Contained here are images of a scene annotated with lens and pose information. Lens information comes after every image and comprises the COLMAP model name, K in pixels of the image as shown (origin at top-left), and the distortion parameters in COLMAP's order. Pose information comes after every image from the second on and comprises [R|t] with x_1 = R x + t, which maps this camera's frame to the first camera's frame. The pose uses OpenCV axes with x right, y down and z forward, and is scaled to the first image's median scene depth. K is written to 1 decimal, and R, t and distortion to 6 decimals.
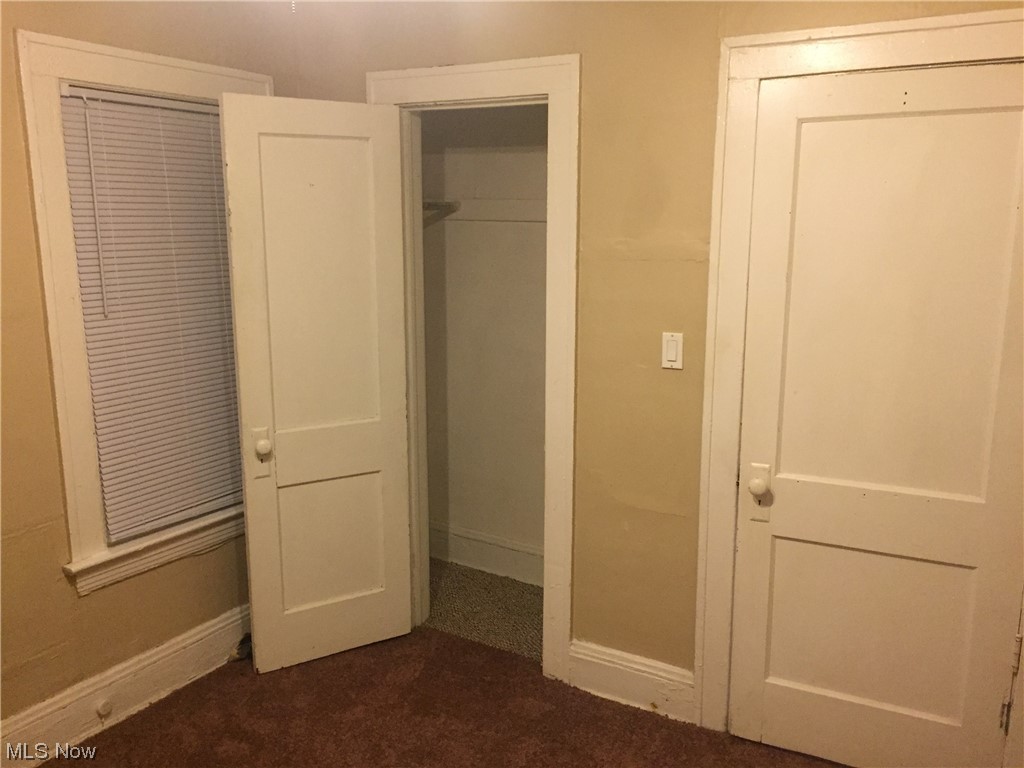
lens RADIAL K [[870.9, 0, 512.0], [0, 870.9, 384.0], [0, 0, 1]] dist [0.070296, -0.093122]
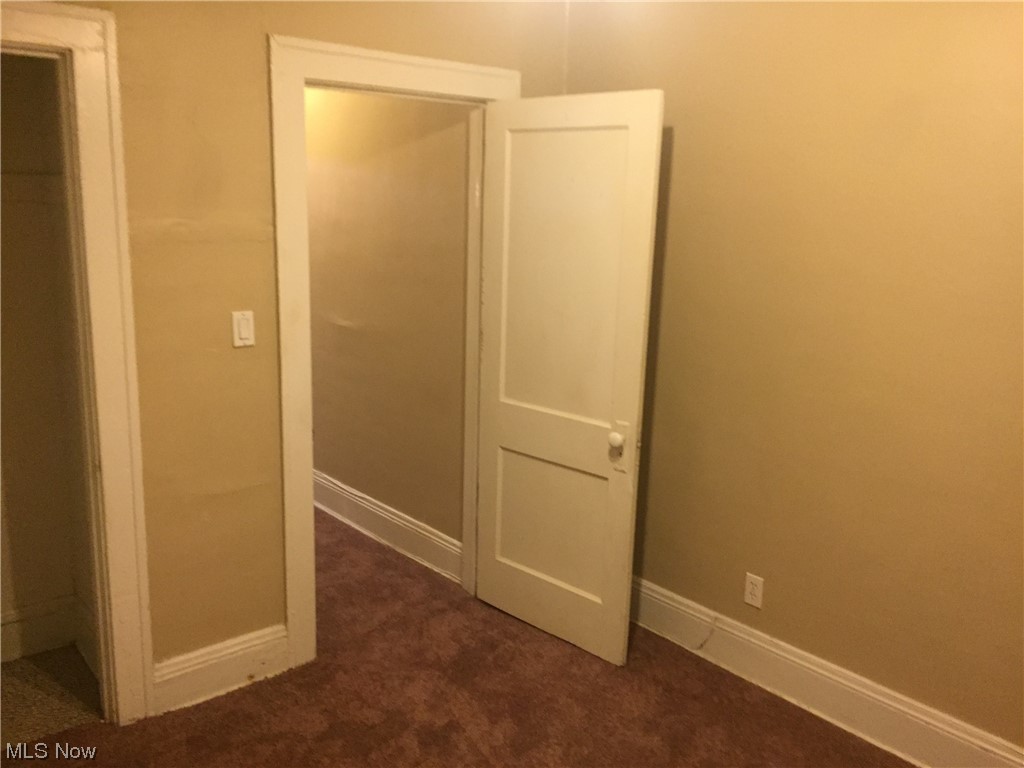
lens RADIAL K [[870.9, 0, 512.0], [0, 870.9, 384.0], [0, 0, 1]] dist [0.070296, -0.093122]
pose [[0.326857, -0.187557, 0.926276, -0.633765], [0.158592, 0.977096, 0.141885, -0.066259], [-0.931672, 0.100524, 0.349116, 0.327459]]
